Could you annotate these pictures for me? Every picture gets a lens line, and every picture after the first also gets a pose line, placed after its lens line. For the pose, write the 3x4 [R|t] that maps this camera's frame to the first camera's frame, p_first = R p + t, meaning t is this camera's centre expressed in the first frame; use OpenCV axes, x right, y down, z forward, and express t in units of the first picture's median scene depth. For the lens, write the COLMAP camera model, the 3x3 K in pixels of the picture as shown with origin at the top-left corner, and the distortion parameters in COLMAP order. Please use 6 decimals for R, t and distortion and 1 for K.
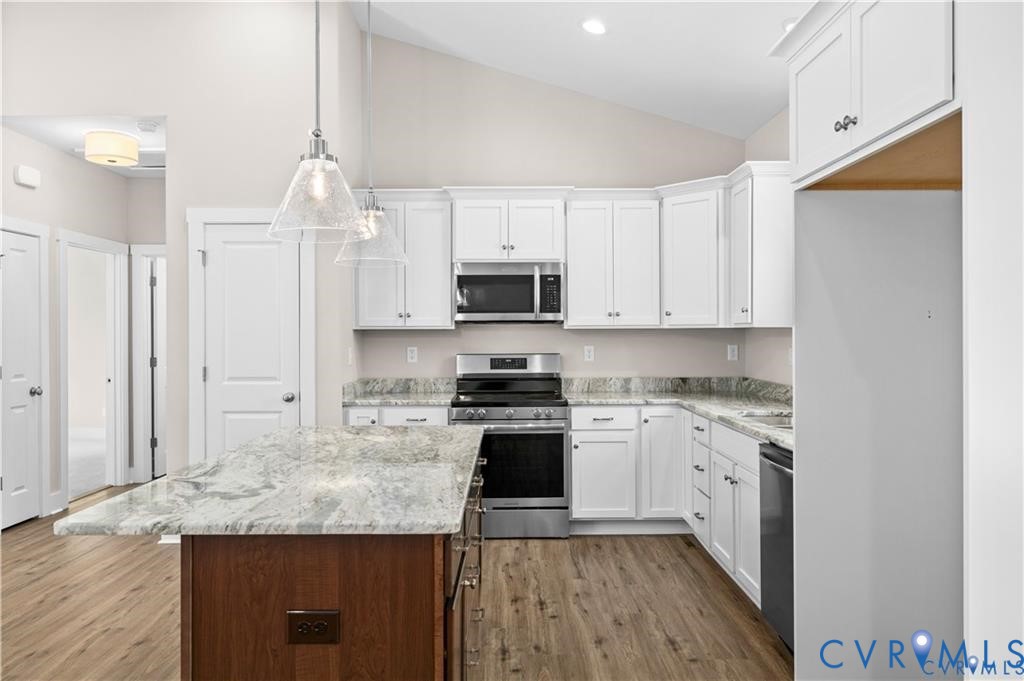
lens RADIAL K [[707.0, 0, 510.8], [0, 707.0, 332.4], [0, 0, 1]] dist [-0.003703, -0.000458]
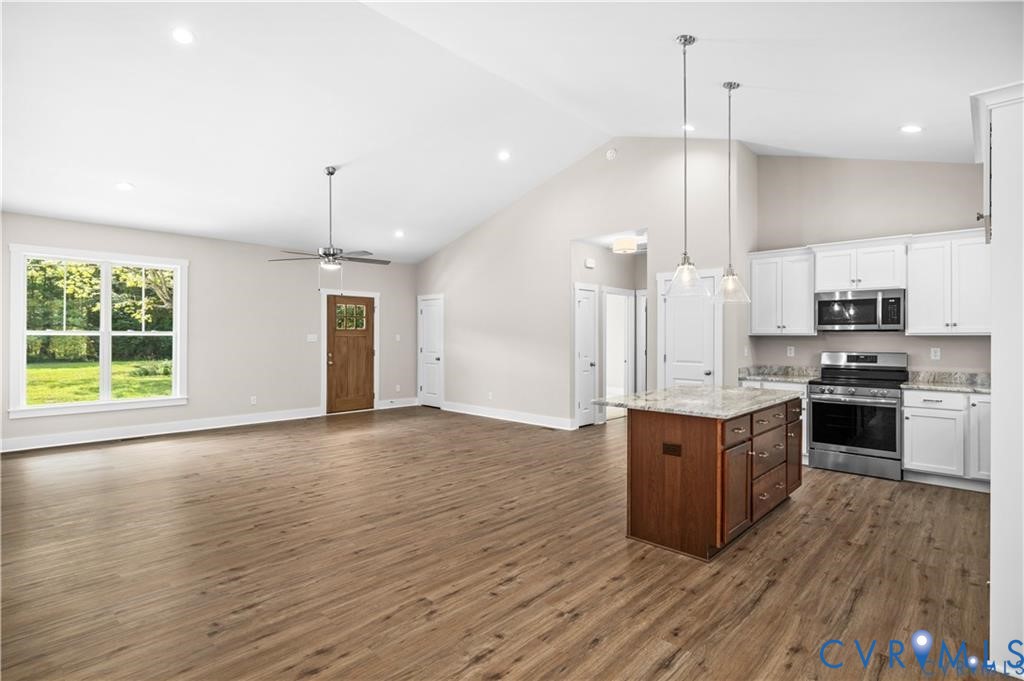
lens RADIAL K [[497.1, 0, 509.4], [0, 497.1, 335.7], [0, 0, 1]] dist [0.000645, 0.000424]
pose [[0.717693, 0.002886, -0.696353, 0.214359], [-0.003246, 0.999994, 0.000799, -0.002909], [0.696352, 0.001687, 0.717699, -0.280570]]
